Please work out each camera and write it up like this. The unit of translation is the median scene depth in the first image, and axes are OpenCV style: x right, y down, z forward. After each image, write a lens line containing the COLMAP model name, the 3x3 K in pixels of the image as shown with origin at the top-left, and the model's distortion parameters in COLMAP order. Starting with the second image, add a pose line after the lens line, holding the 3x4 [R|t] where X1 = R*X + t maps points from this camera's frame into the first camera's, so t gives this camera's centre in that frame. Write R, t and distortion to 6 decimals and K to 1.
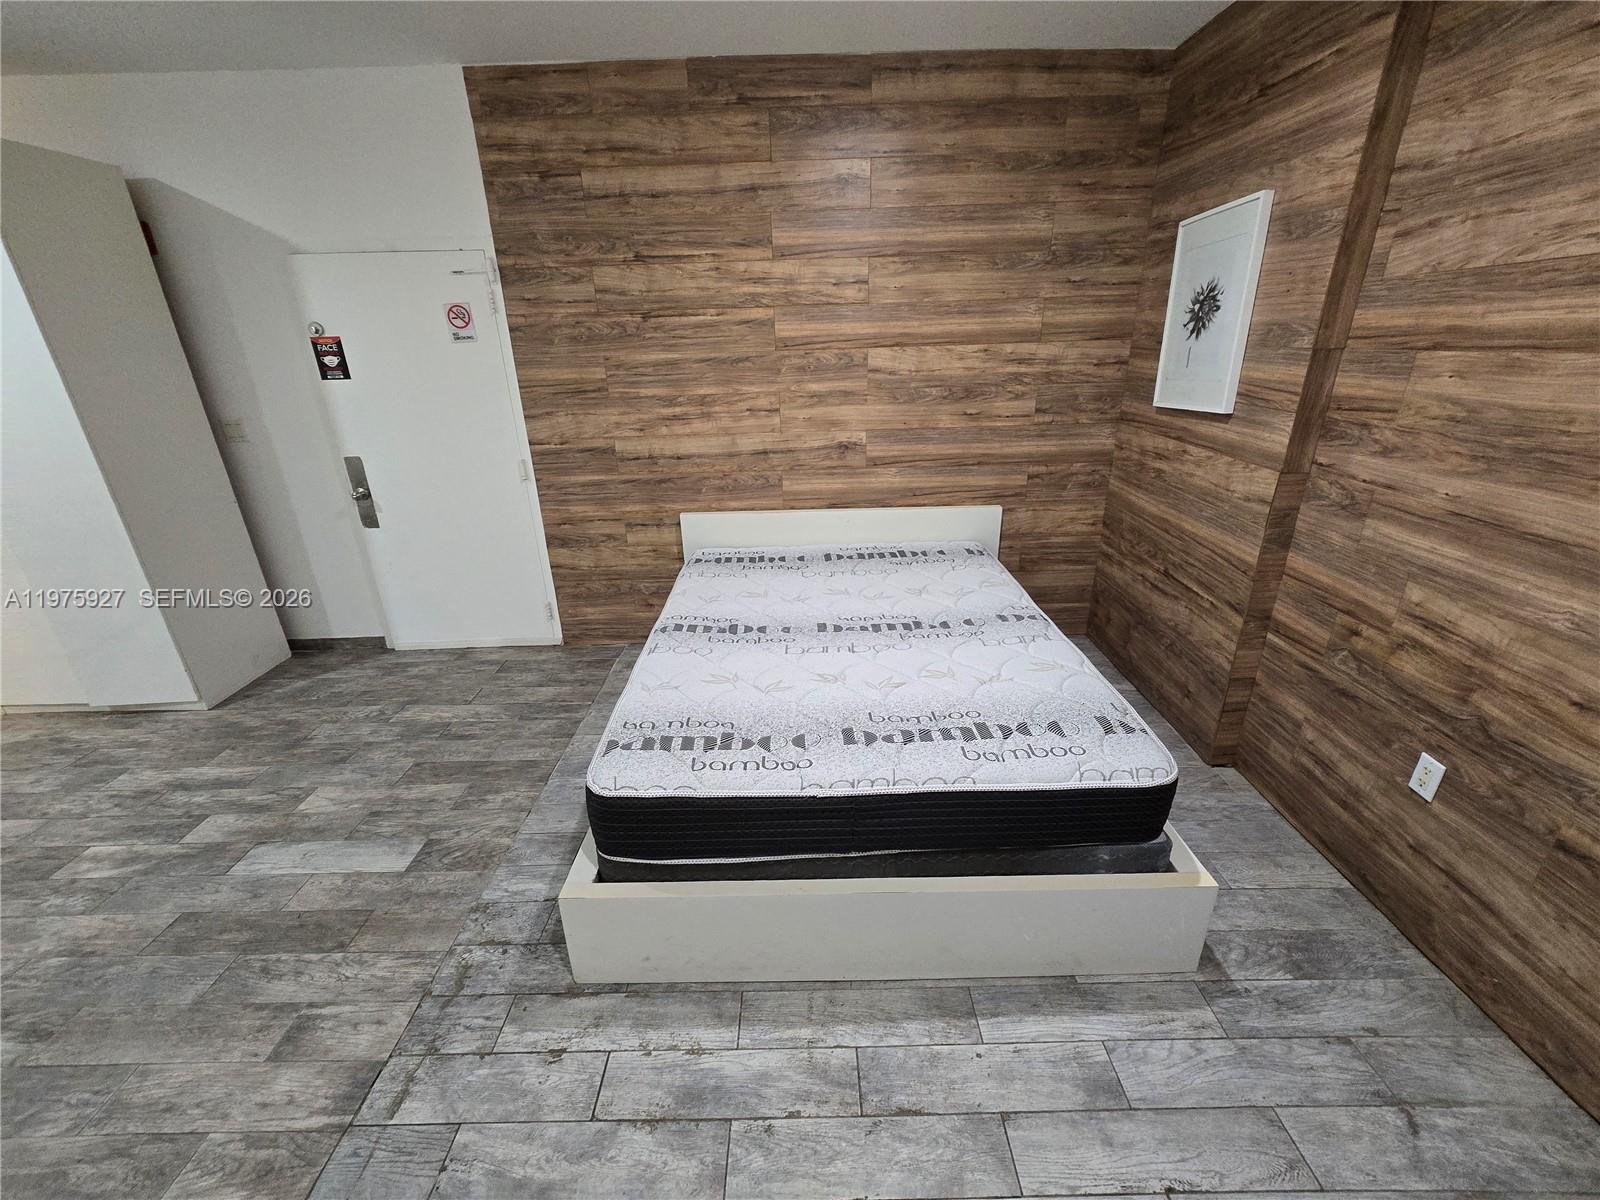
lens RADIAL K [[655.1, 0, 809.3], [0, 655.1, 600.8], [0, 0, 1]] dist [-0.003825, 0.000443]
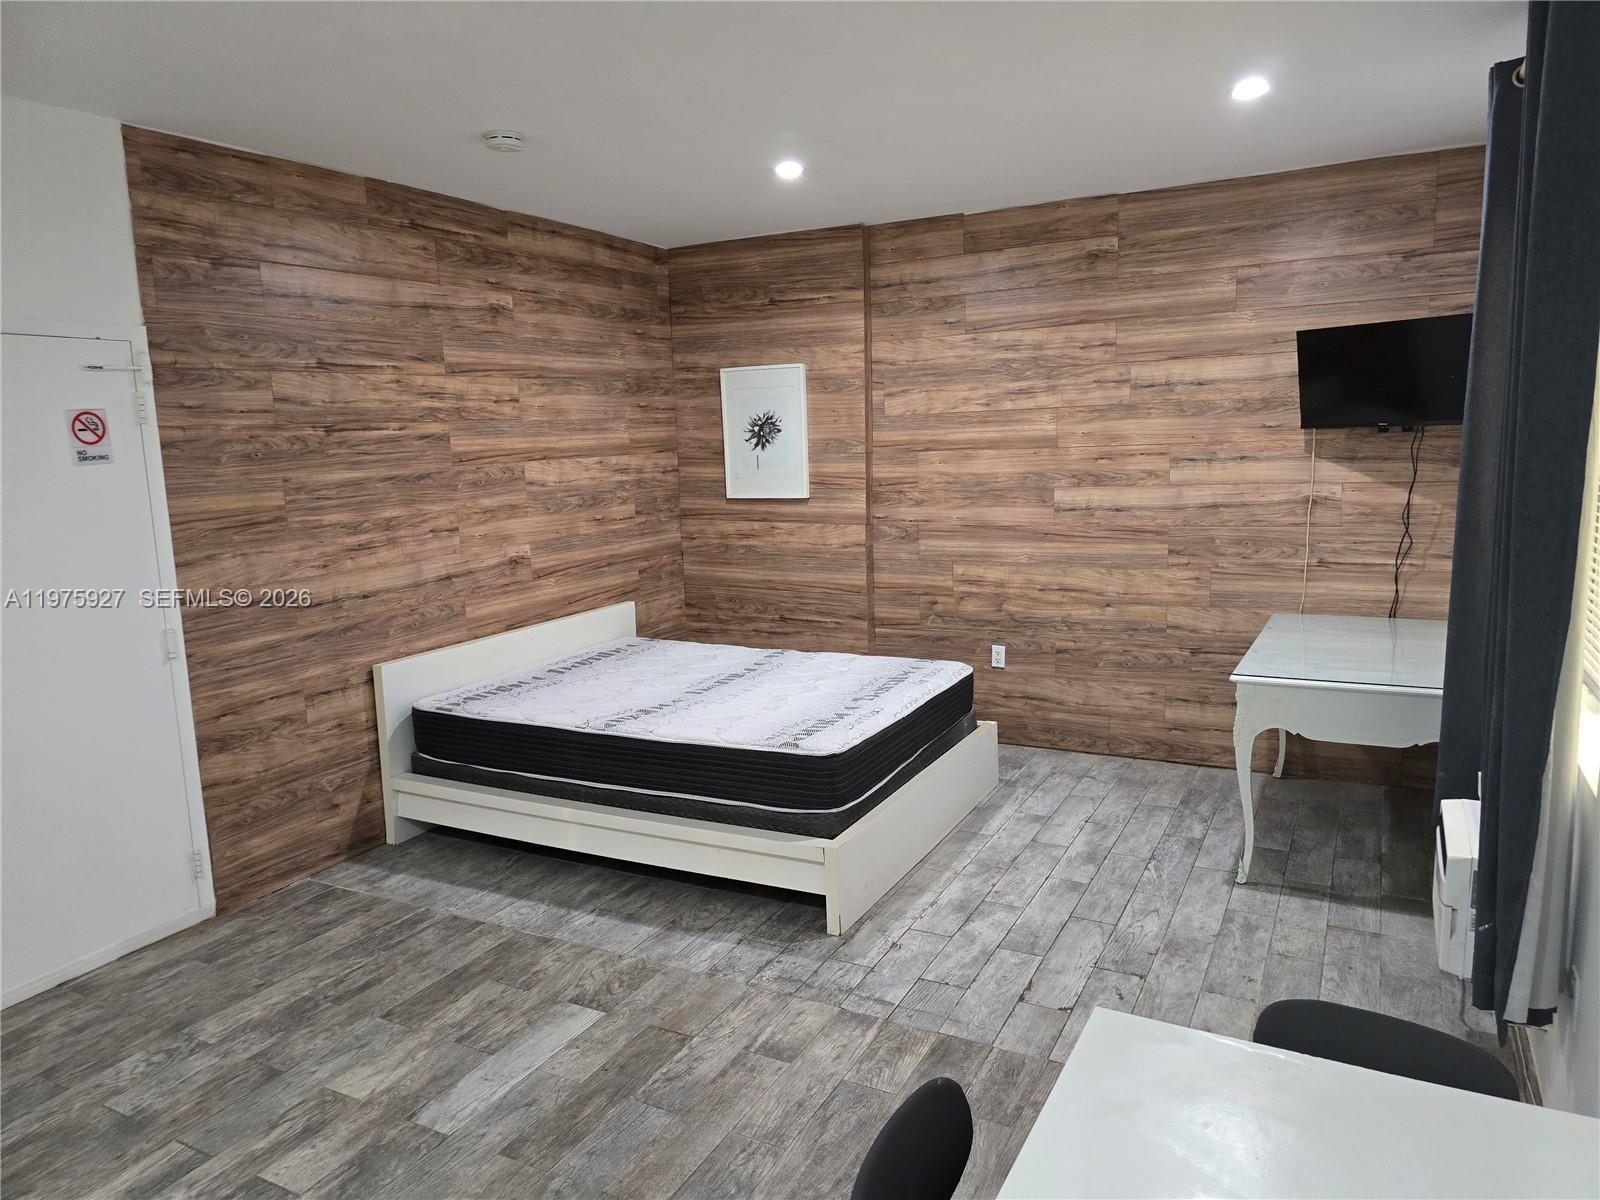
lens RADIAL K [[1063.8, 0, 834.6], [0, 1063.8, 600.9], [0, 0, 1]] dist [0.033733, -0.033821]
pose [[0.453393, -0.133050, 0.881324, -1.312466], [0.349955, 0.935966, -0.038733, 0.043614], [-0.819736, 0.325985, 0.470921, -0.090039]]
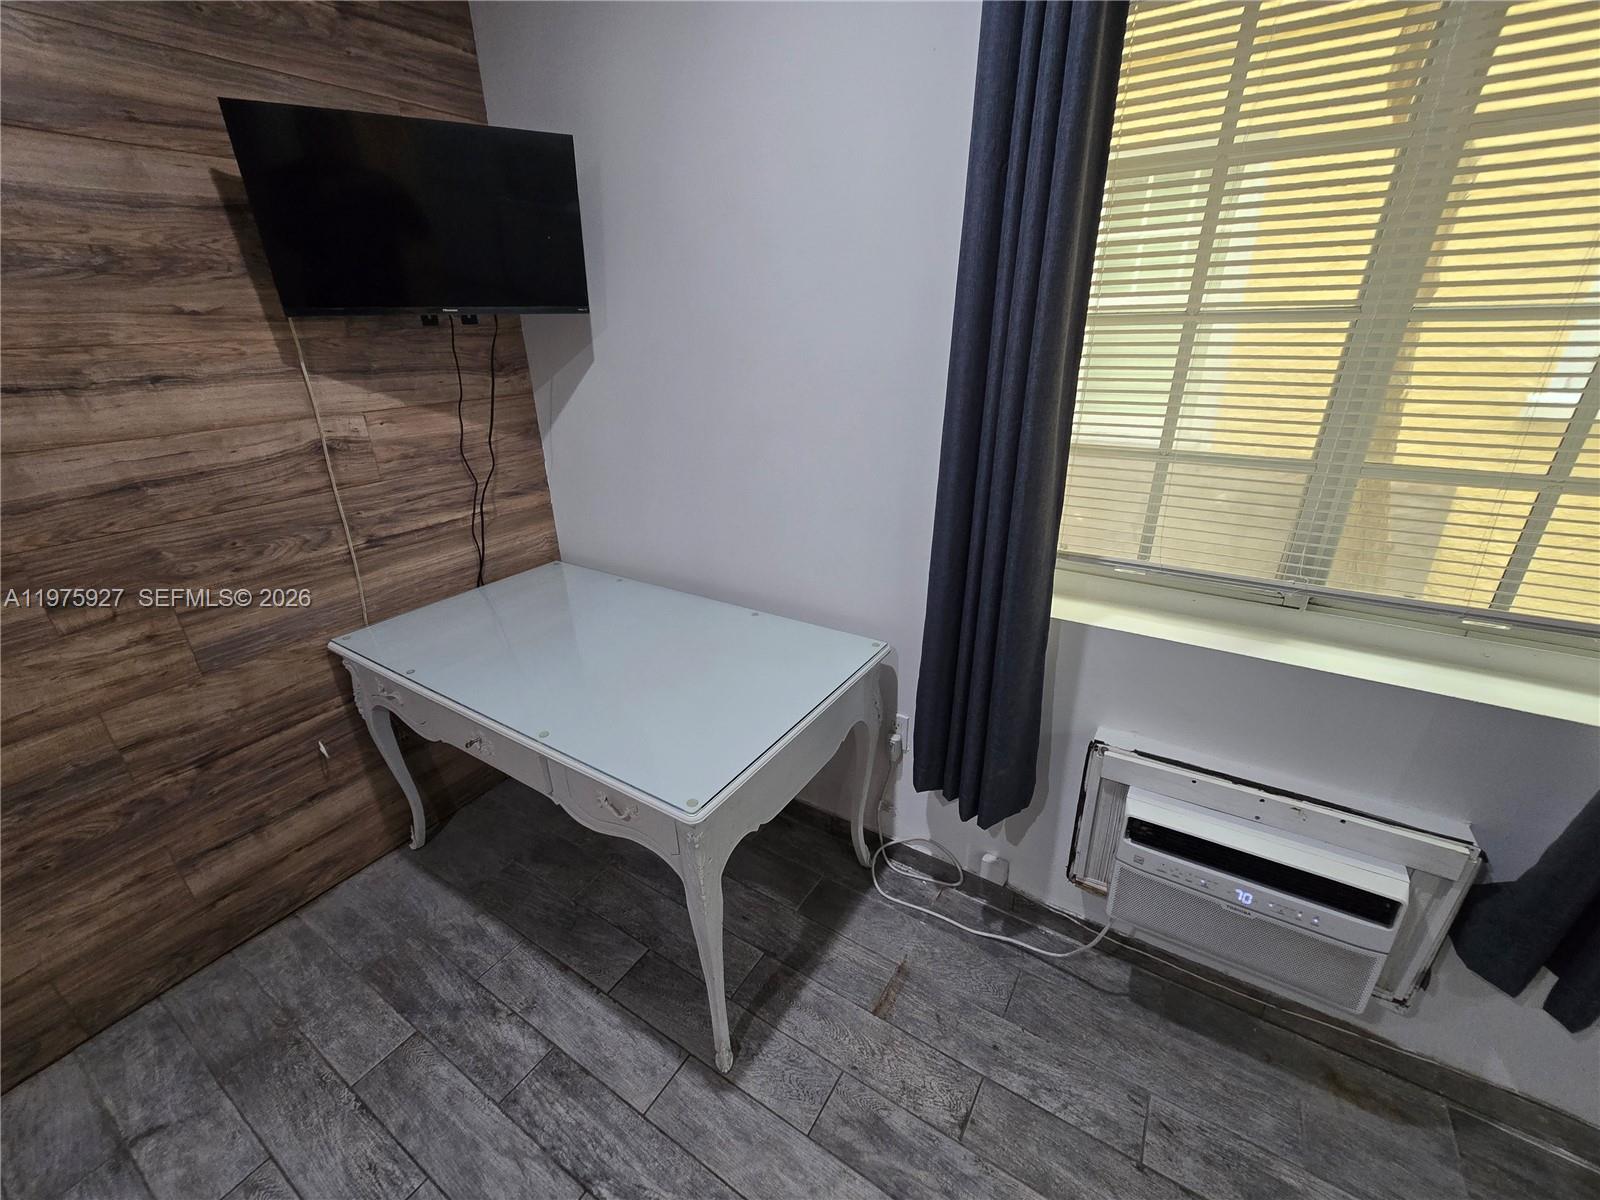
lens RADIAL K [[655.1, 0, 795.6], [0, 655.1, 605.5], [0, 0, 1]] dist [-0.003825, 0.000443]
pose [[-0.839859, -0.179360, 0.512314, -0.135356], [0.234581, 0.731208, 0.640552, -0.095627], [-0.489498, 0.658153, -0.572038, 0.287567]]
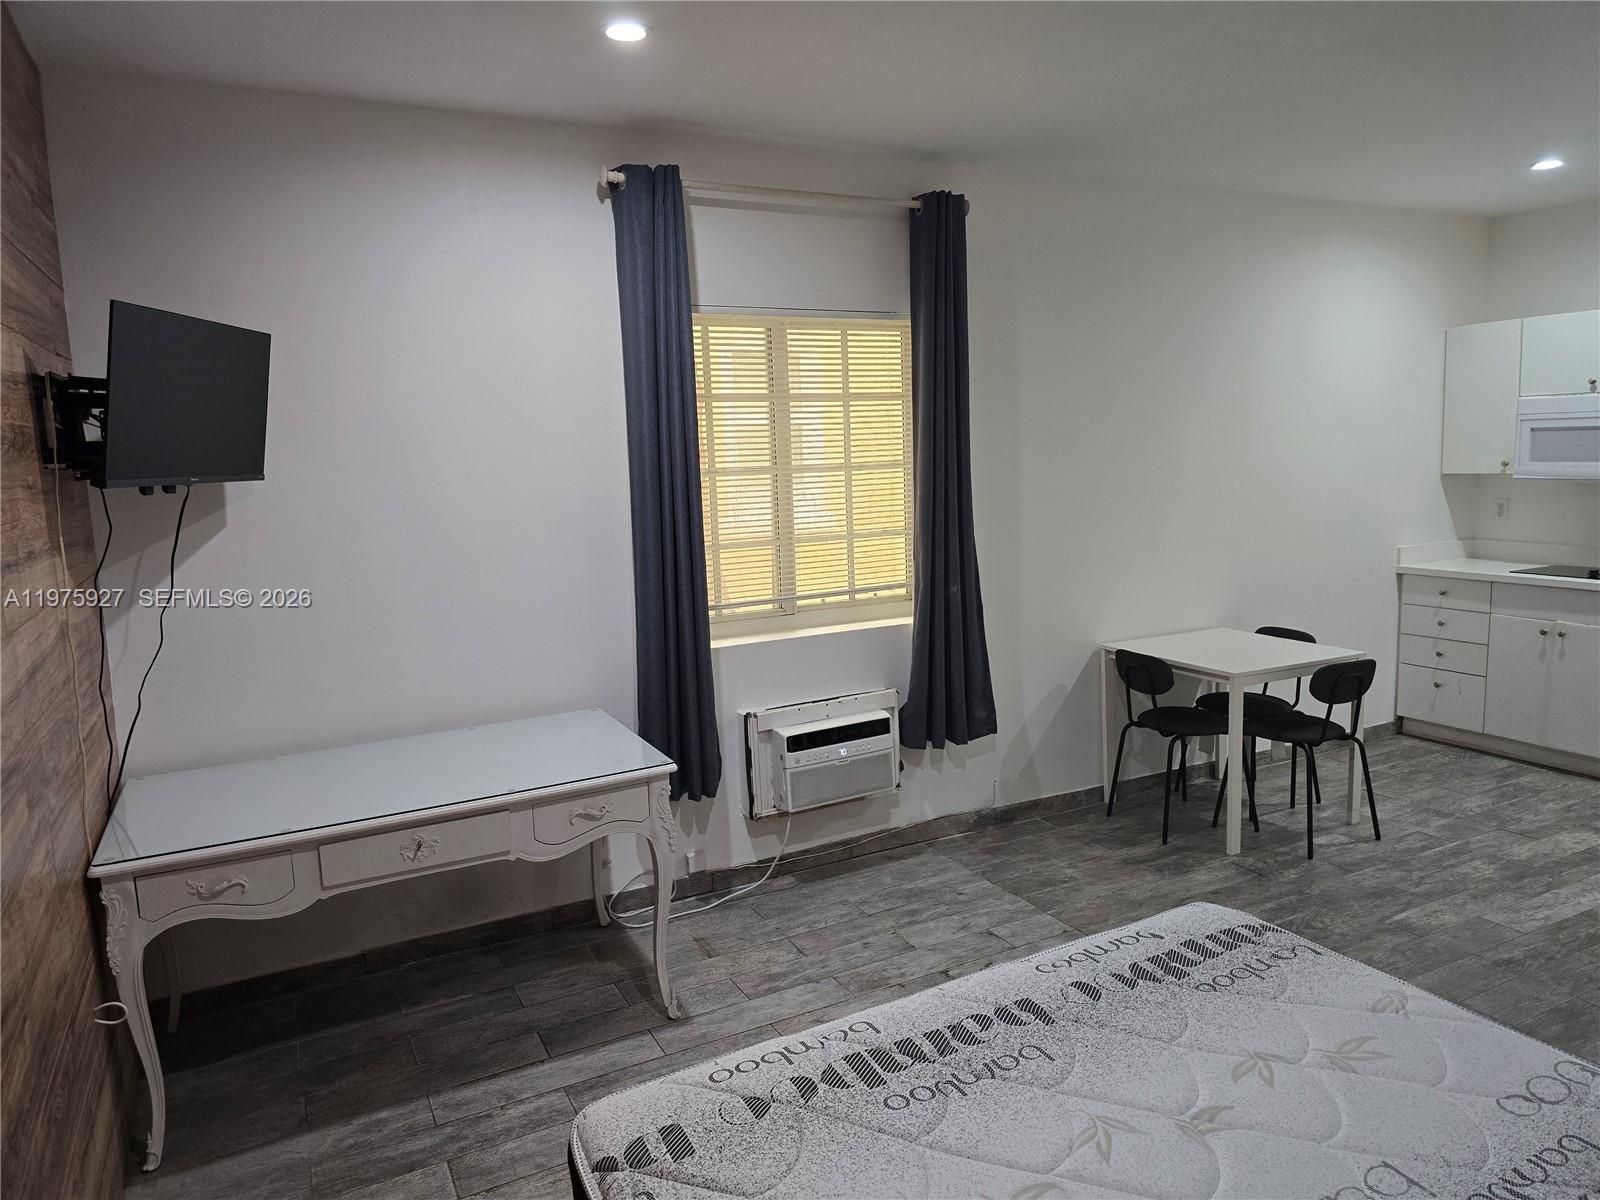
lens RADIAL K [[1063.8, 0, 807.3], [0, 1063.8, 600.7], [0, 0, 1]] dist [0.033733, -0.033821]
pose [[-0.889796, 0.116439, -0.441253, 0.452349], [-0.116651, 0.876749, 0.466587, -0.416391], [0.441197, 0.466640, -0.766545, 0.988379]]
